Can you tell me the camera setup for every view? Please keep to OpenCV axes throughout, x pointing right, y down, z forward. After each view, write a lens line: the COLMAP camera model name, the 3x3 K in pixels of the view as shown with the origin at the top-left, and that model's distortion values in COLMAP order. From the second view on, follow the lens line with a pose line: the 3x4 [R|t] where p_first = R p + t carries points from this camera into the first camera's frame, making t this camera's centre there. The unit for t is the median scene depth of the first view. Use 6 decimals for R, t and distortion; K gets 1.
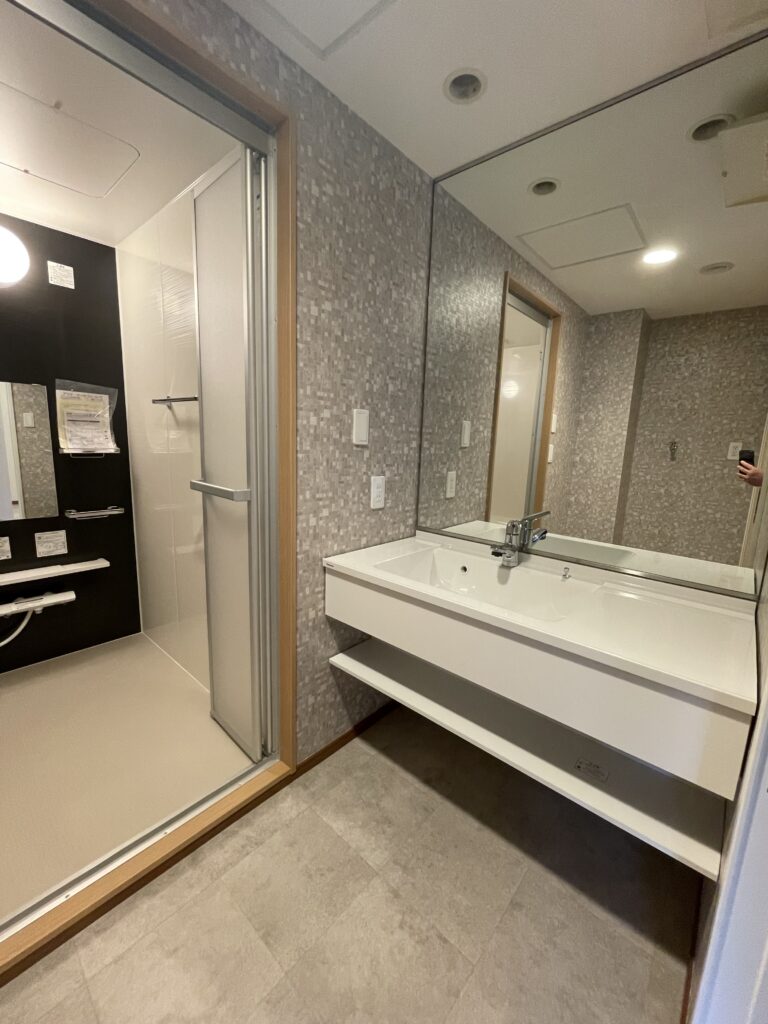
lens RADIAL K [[414.2, 0, 385.4], [0, 414.2, 513.4], [0, 0, 1]] dist [0.000210, 0.000030]
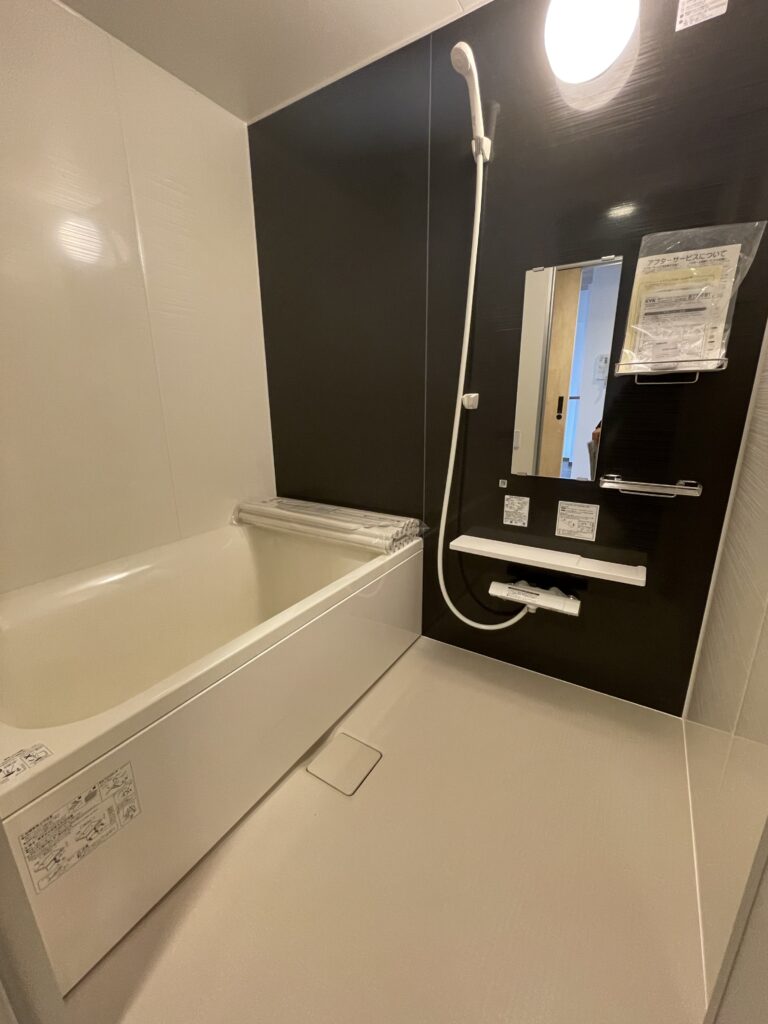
lens RADIAL K [[414.2, 0, 385.3], [0, 414.2, 513.2], [0, 0, 1]] dist [0.000210, 0.000030]
pose [[0.169524, 0.218562, -0.960985, -0.230190], [-0.154202, 0.968971, 0.193176, -0.019062], [0.973388, 0.115437, 0.197966, 0.573813]]
